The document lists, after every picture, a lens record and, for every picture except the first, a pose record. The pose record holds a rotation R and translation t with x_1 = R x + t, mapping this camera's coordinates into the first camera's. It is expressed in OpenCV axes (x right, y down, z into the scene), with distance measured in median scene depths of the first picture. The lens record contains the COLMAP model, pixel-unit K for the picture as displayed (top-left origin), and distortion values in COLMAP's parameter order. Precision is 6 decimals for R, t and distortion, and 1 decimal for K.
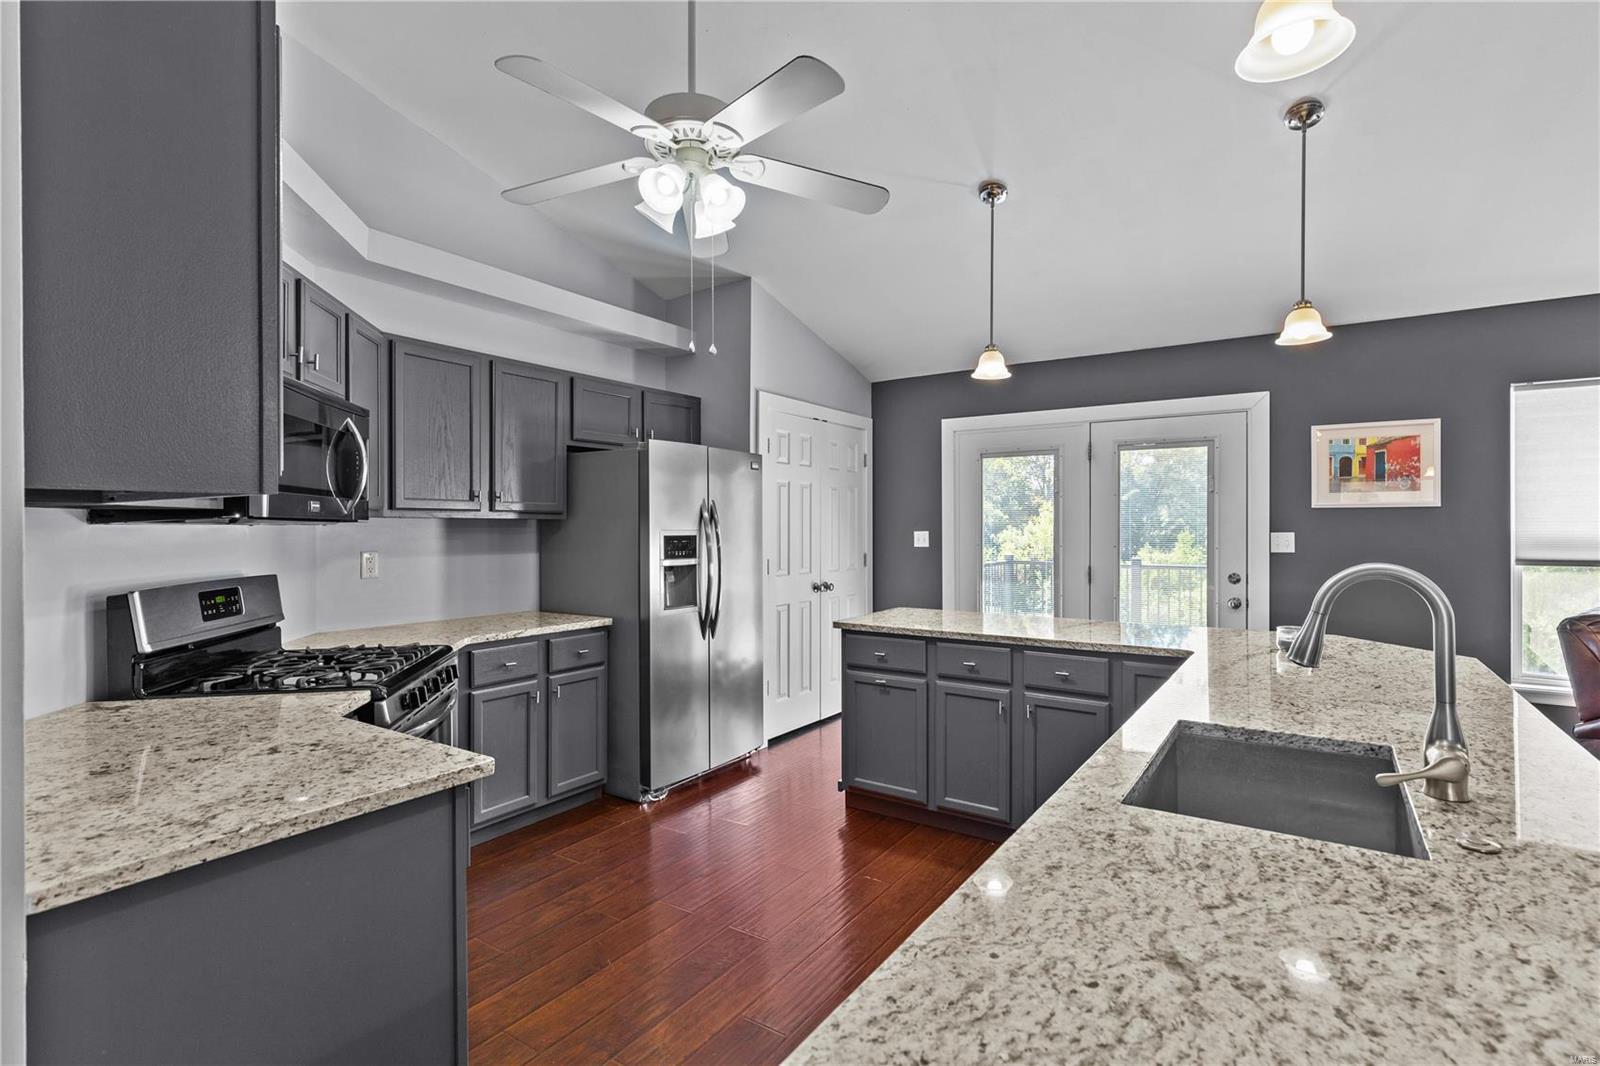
lens RADIAL K [[755.3, 0, 811.9], [0, 755.3, 531.6], [0, 0, 1]] dist [-0.010501, -0.000033]
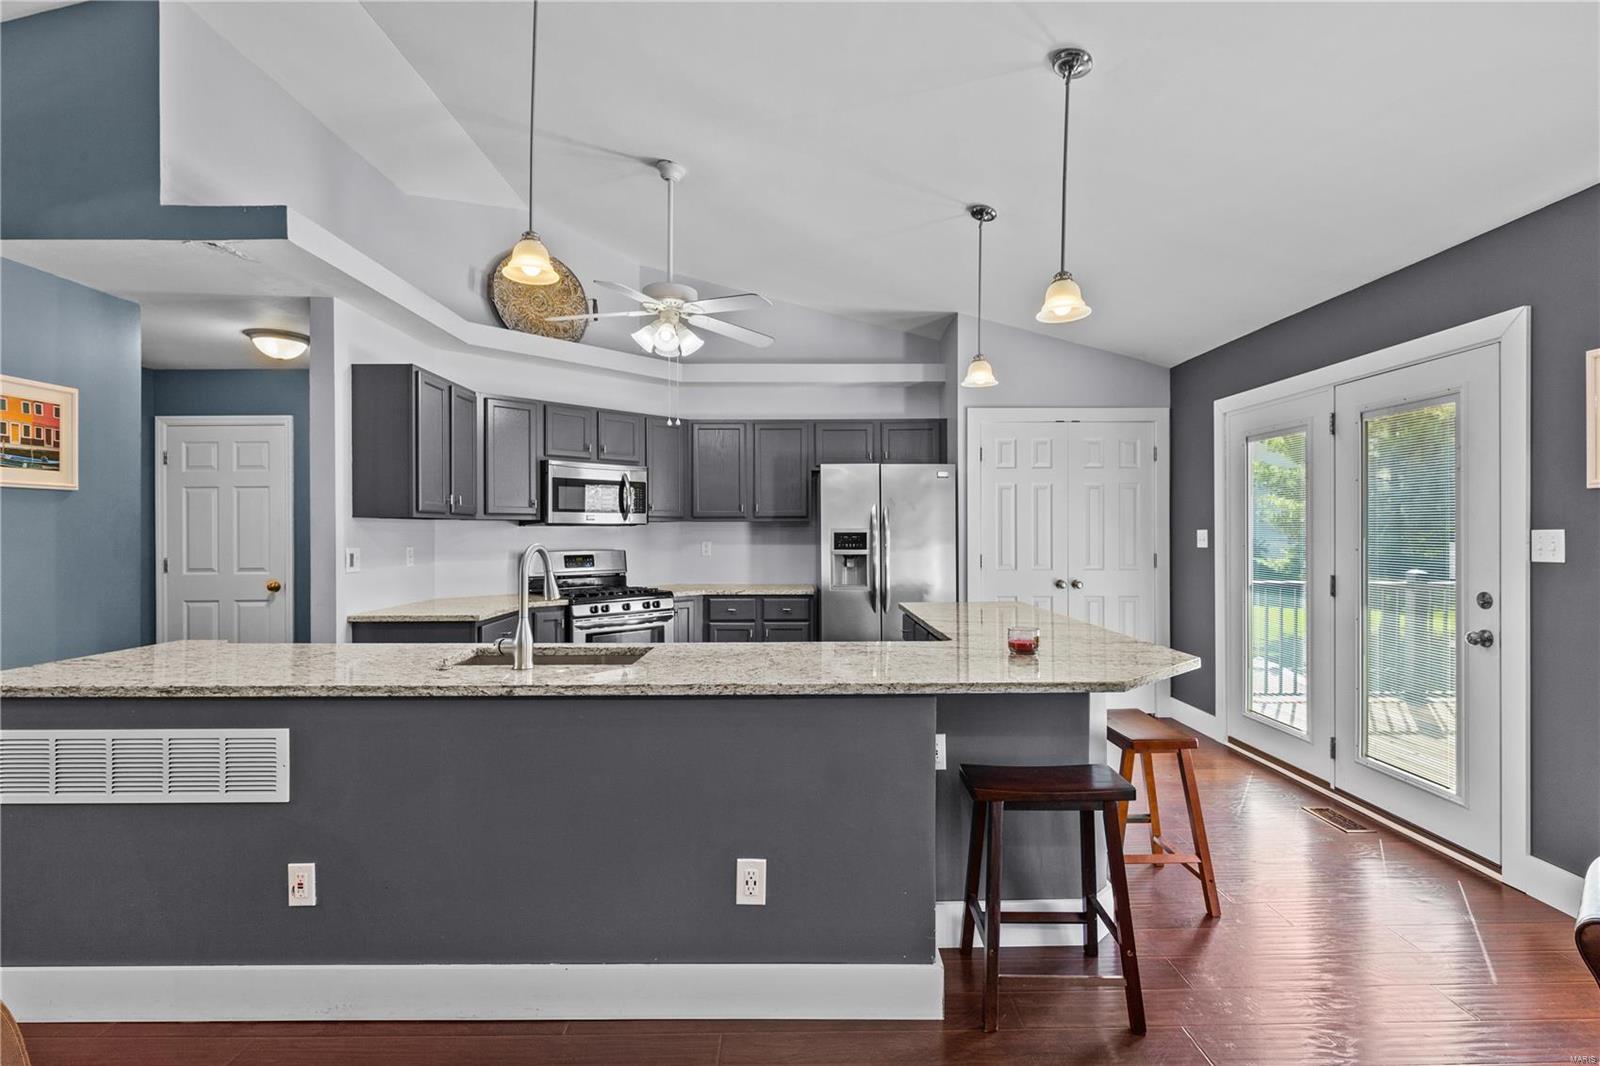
lens RADIAL K [[759.8, 0, 802.0], [0, 759.8, 530.6], [0, 0, 1]] dist [0.001698, -0.000949]
pose [[0.566753, -0.000835, -0.823887, 0.872061], [-0.001630, 0.999996, -0.002135, 0.004501], [0.823886, 0.002553, 0.566750, 0.153673]]
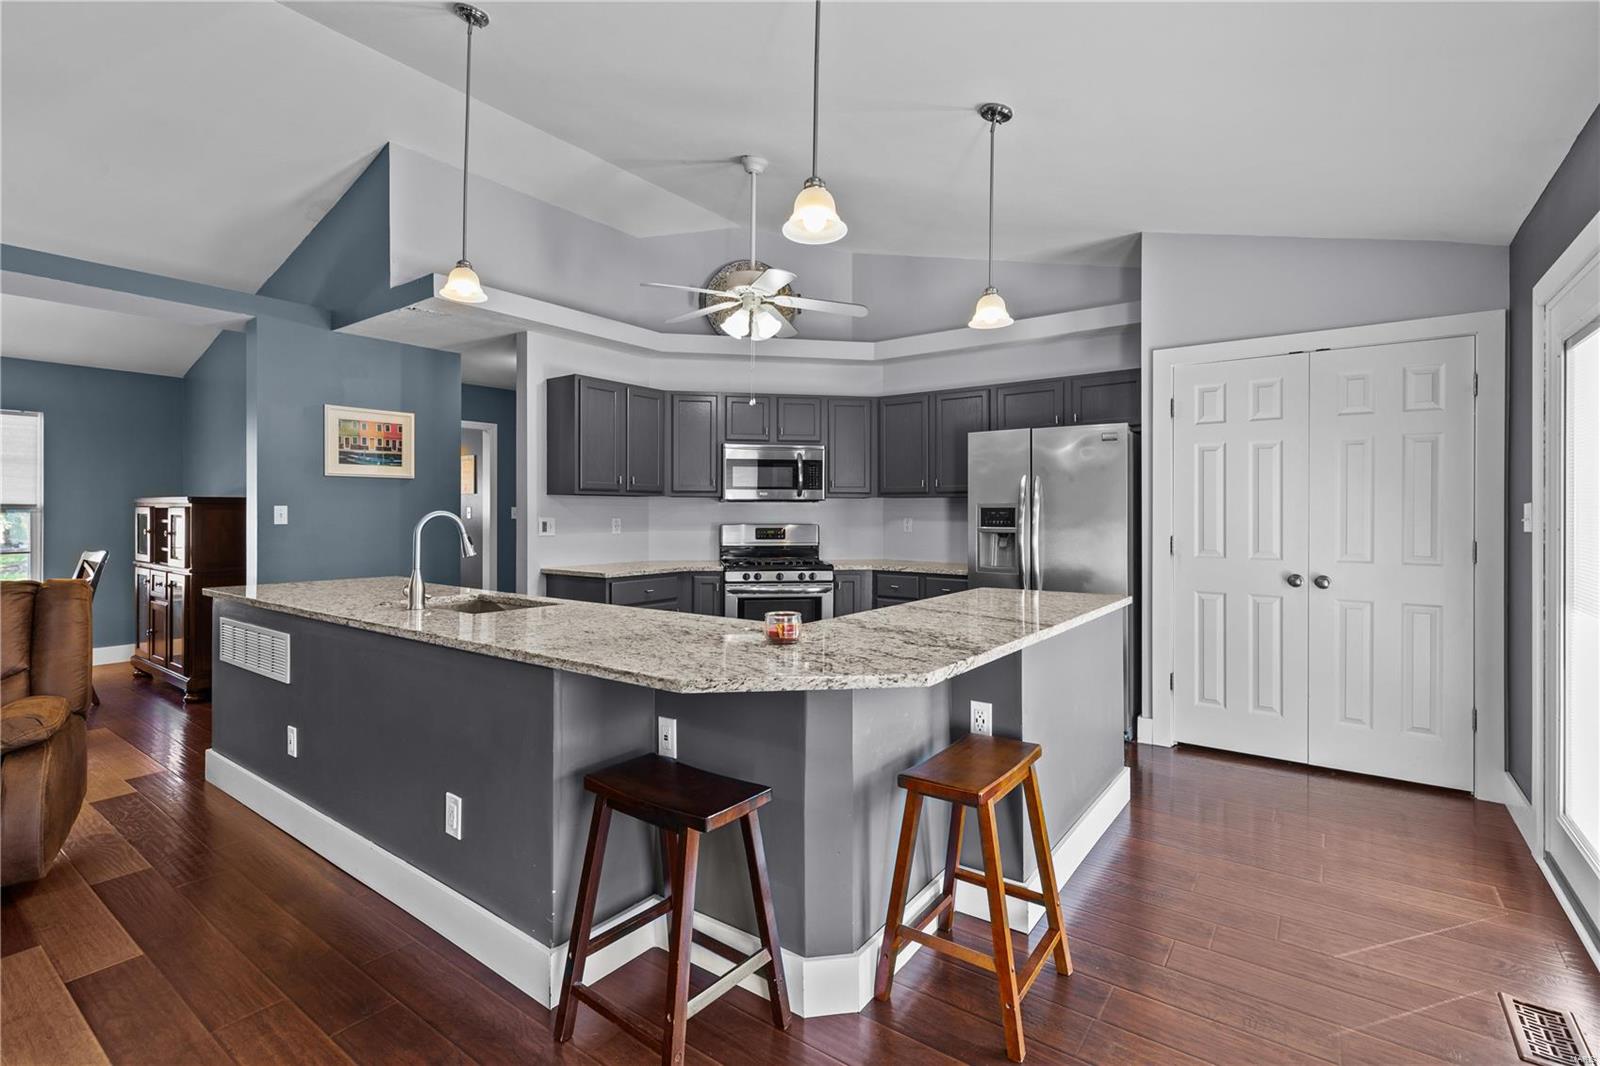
lens RADIAL K [[731.1, 0, 809.3], [0, 731.1, 509.1], [0, 0, 1]] dist [0.003664, -0.000098]
pose [[-0.032913, -0.003852, -0.999451, 0.969205], [-0.006224, 0.999974, -0.003649, 0.013096], [0.999439, 0.006100, -0.032936, 0.717700]]
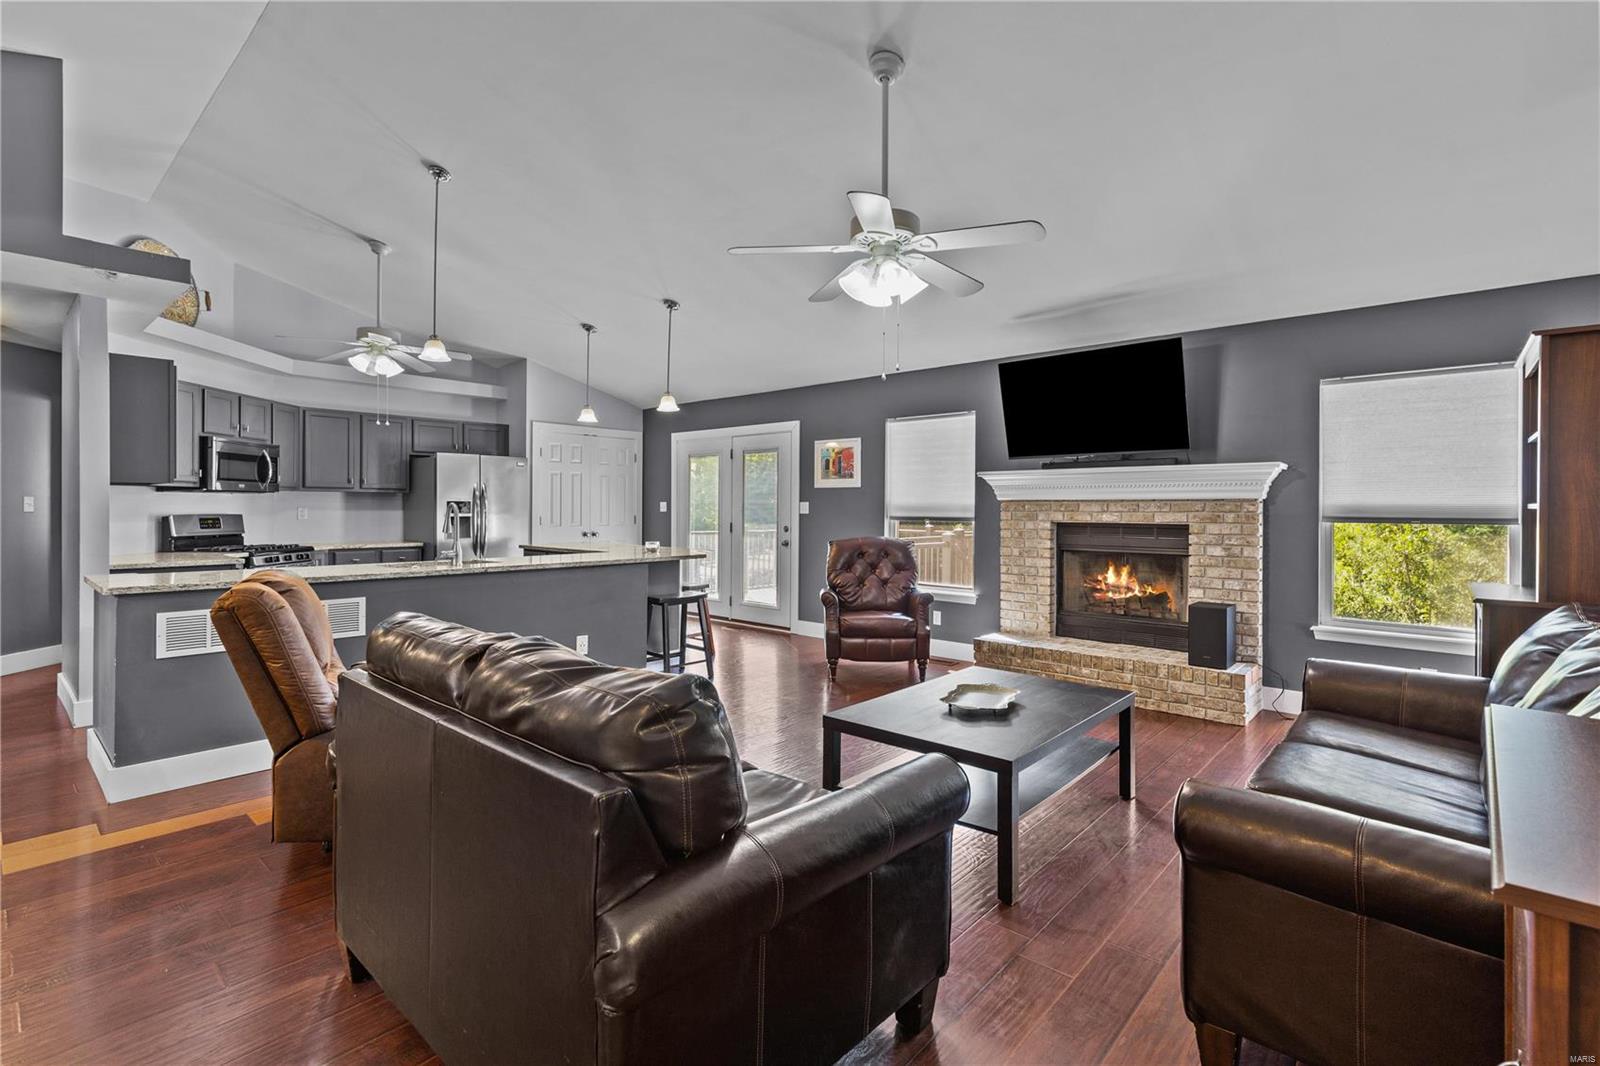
lens RADIAL K [[731.1, 0, 809.3], [0, 731.1, 509.1], [0, 0, 1]] dist [0.003664, -0.000098]
pose [[0.990662, 0.006457, -0.136190, 0.951961], [-0.006833, 0.999974, -0.002294, 0.022799], [0.136172, 0.003203, 0.990680, -0.727490]]
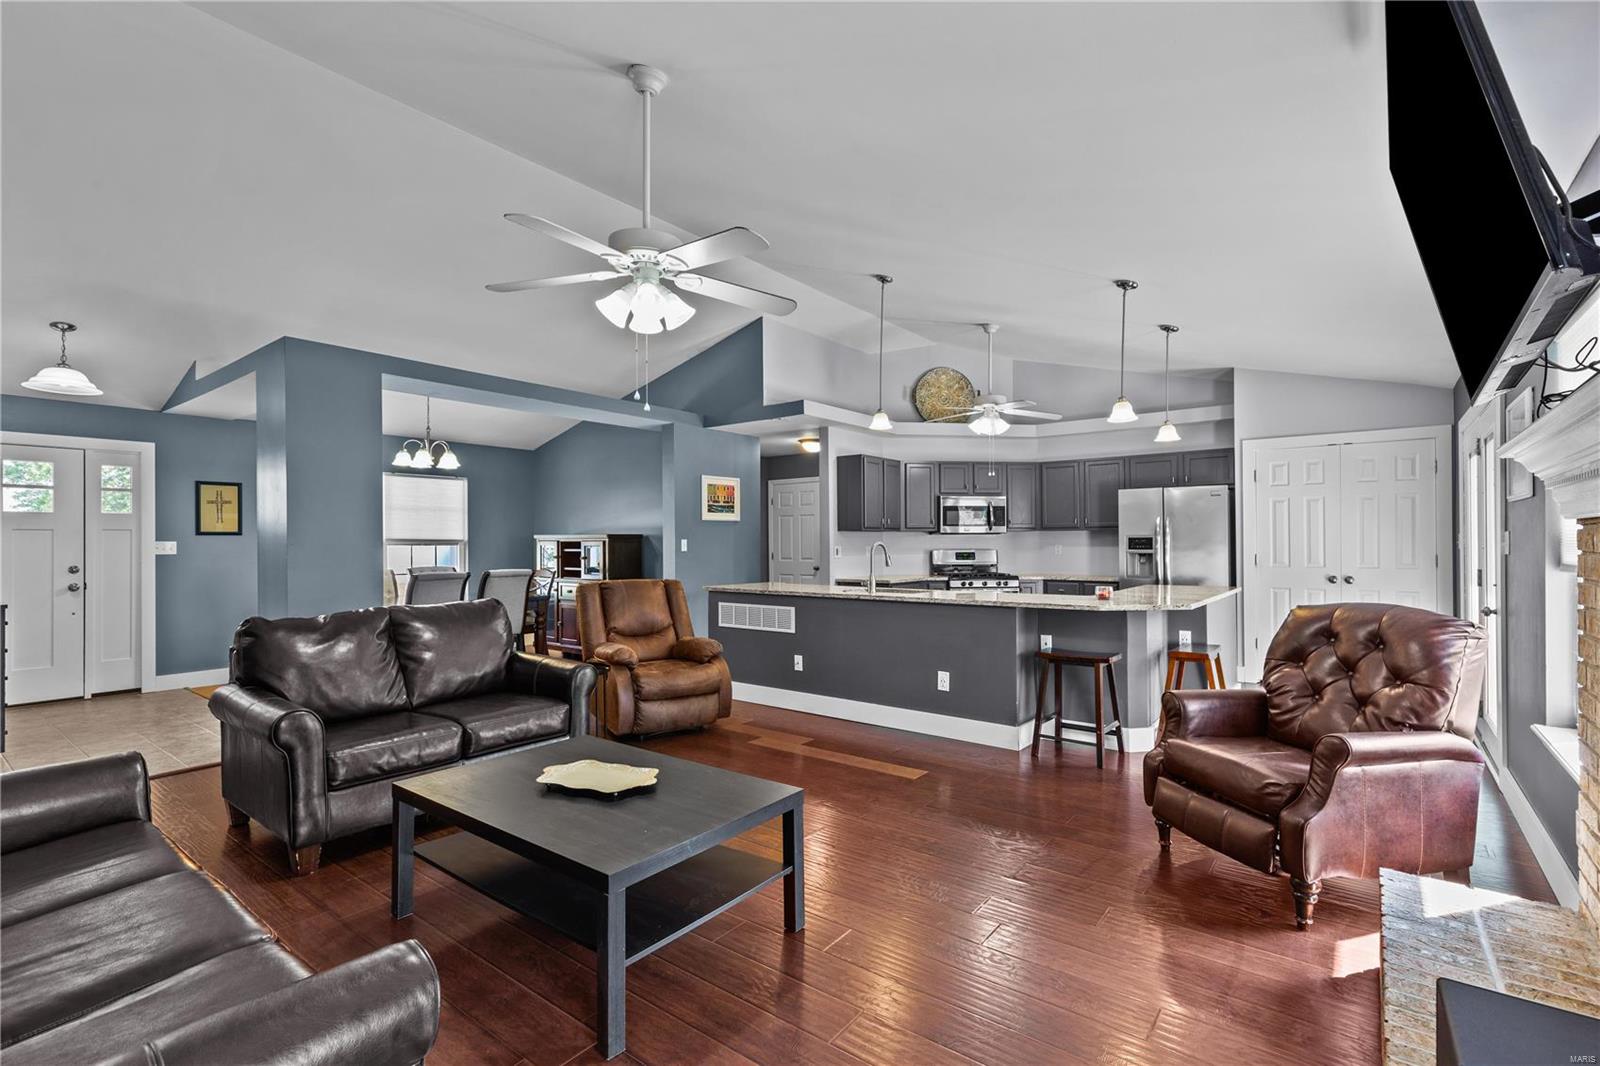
lens RADIAL K [[729.7, 0, 811.1], [0, 729.7, 535.4], [0, 0, 1]] dist [0.001360, 0.000476]
pose [[-0.061374, -0.007323, -0.998088, 1.657569], [0.000989, 0.999972, -0.007398, 0.012157], [0.998114, -0.001441, -0.061365, 0.279600]]
